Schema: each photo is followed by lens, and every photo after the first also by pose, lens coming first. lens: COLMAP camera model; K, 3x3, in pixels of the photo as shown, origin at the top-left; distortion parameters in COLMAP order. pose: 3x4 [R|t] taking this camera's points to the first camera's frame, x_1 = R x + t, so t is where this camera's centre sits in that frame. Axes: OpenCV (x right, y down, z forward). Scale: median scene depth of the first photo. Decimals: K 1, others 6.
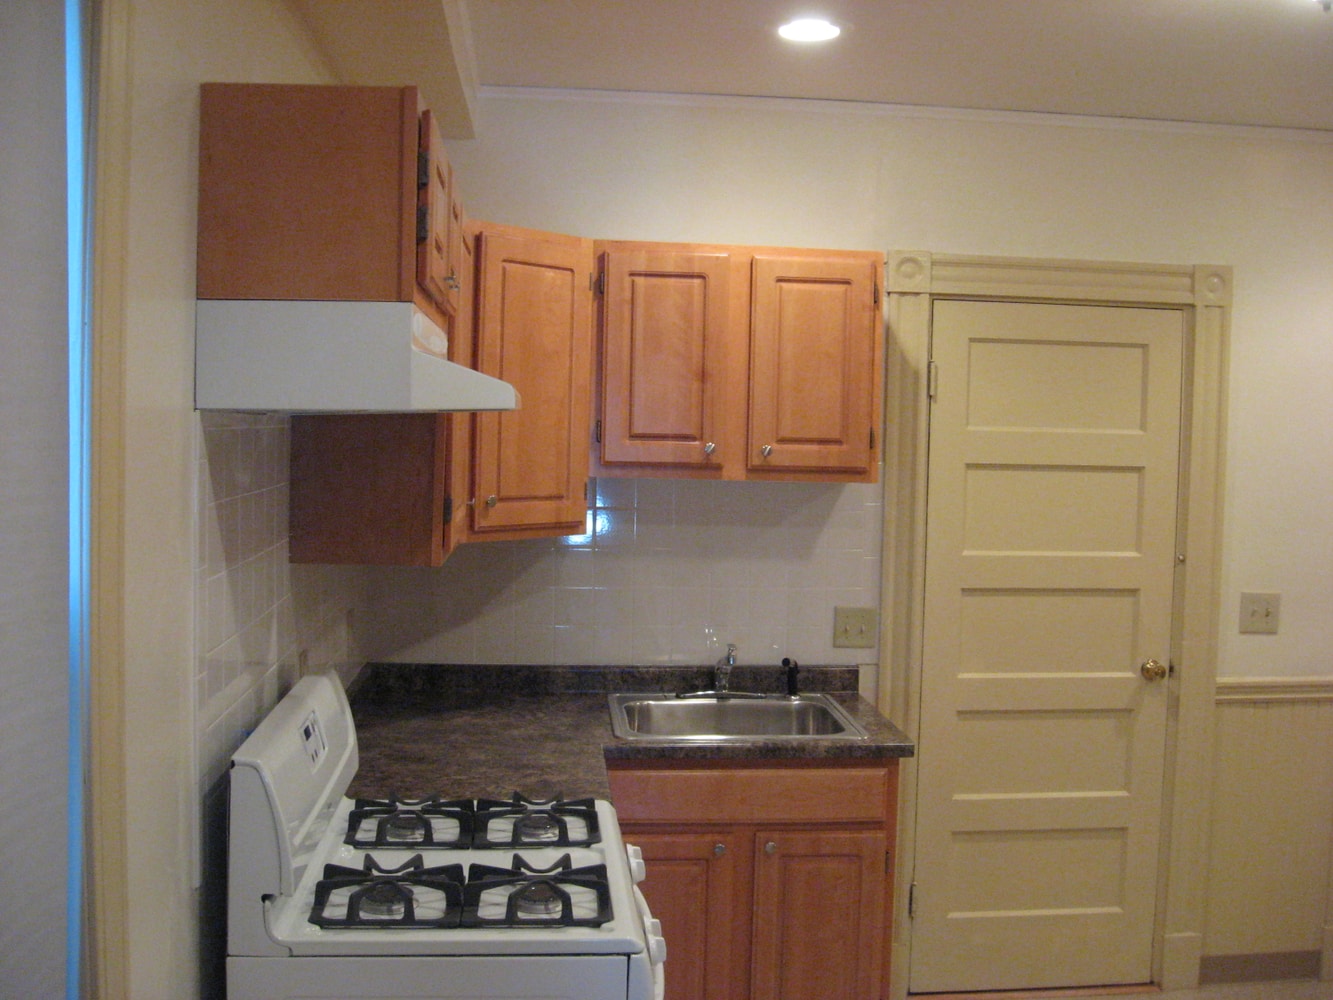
lens RADIAL K [[1393.2, 0, 666.8], [0, 1393.2, 480.1], [0, 0, 1]] dist [-0.136799, 0.068639]
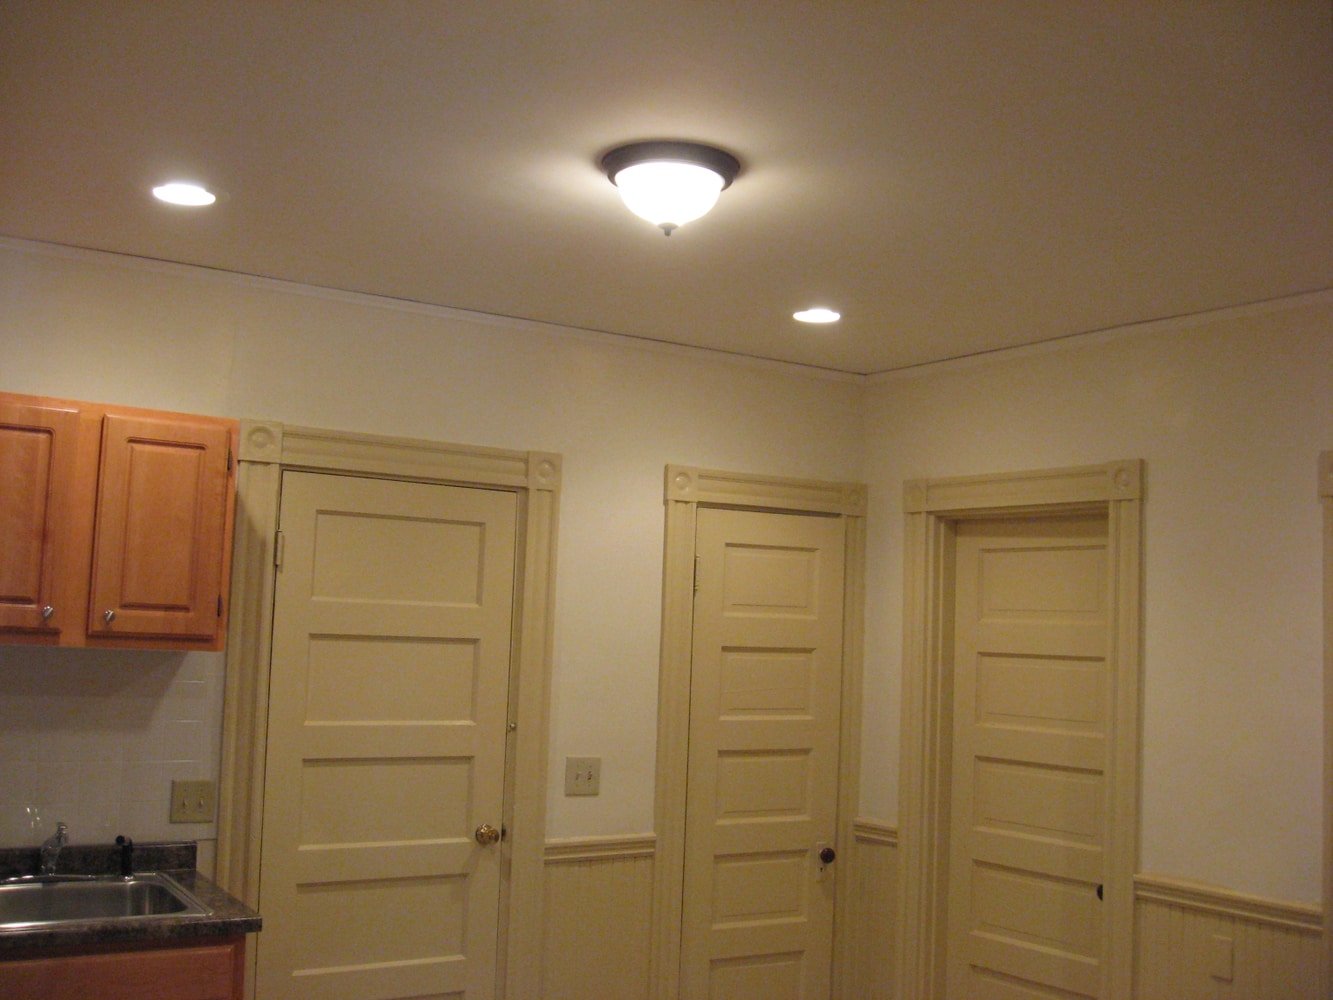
lens RADIAL K [[1393.2, 0, 666.8], [0, 1393.2, 480.1], [0, 0, 1]] dist [-0.136799, 0.068639]
pose [[0.880344, 0.058906, 0.470663, -0.035166], [0.002306, 0.991716, -0.128431, 0.006954], [-0.474329, 0.114149, 0.872916, -0.011617]]
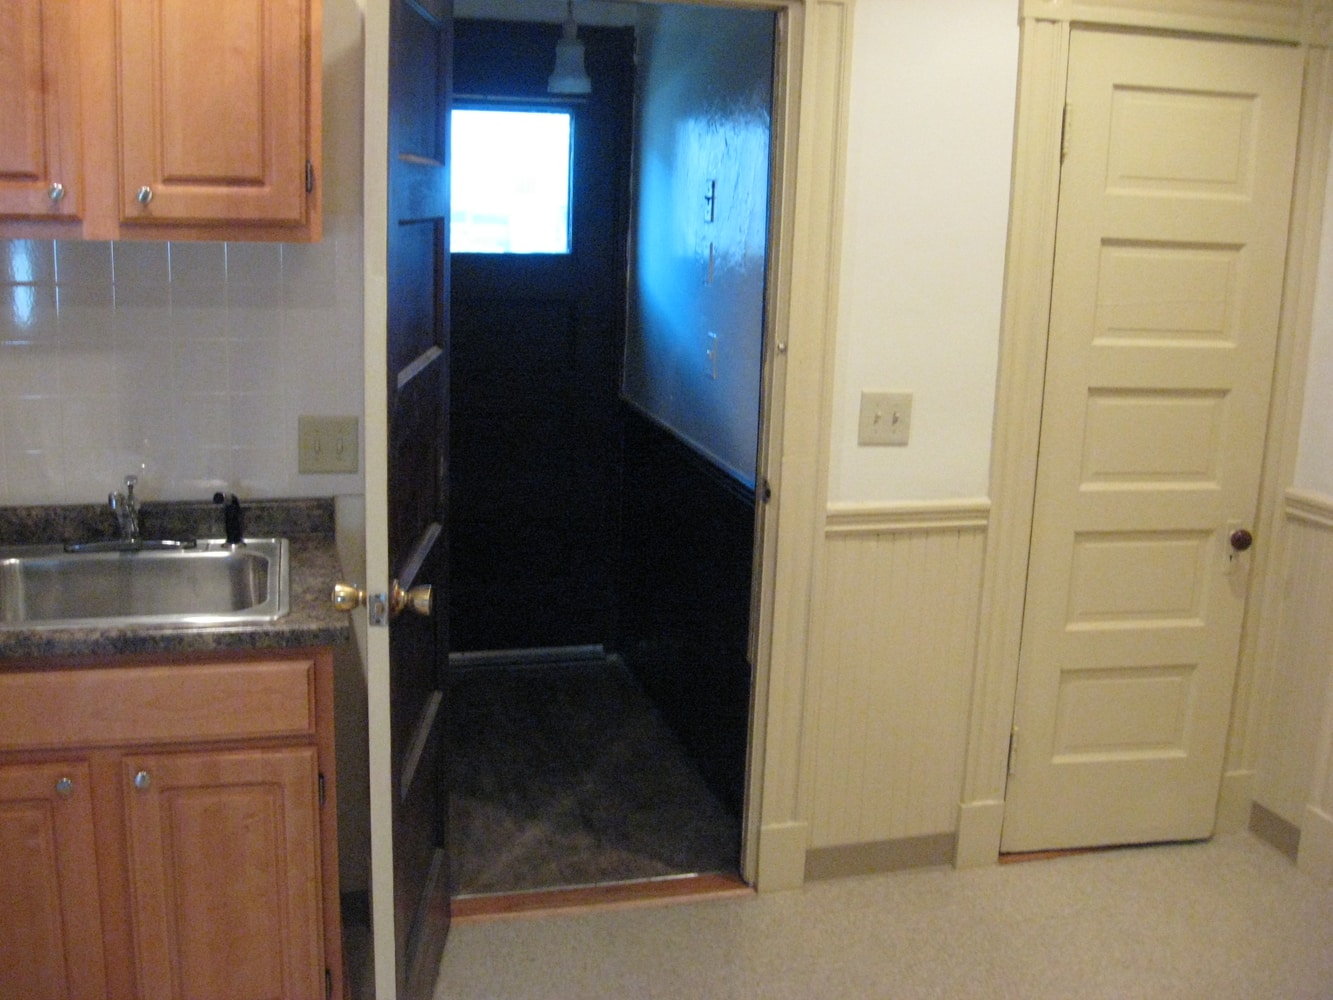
lens RADIAL K [[1393.2, 0, 666.8], [0, 1393.2, 480.1], [0, 0, 1]] dist [-0.136799, 0.068639]
pose [[0.983908, -0.024214, 0.177029, 0.188043], [-0.004901, 0.986745, 0.162206, 0.006474], [-0.178610, -0.160464, 0.970747, 0.276436]]
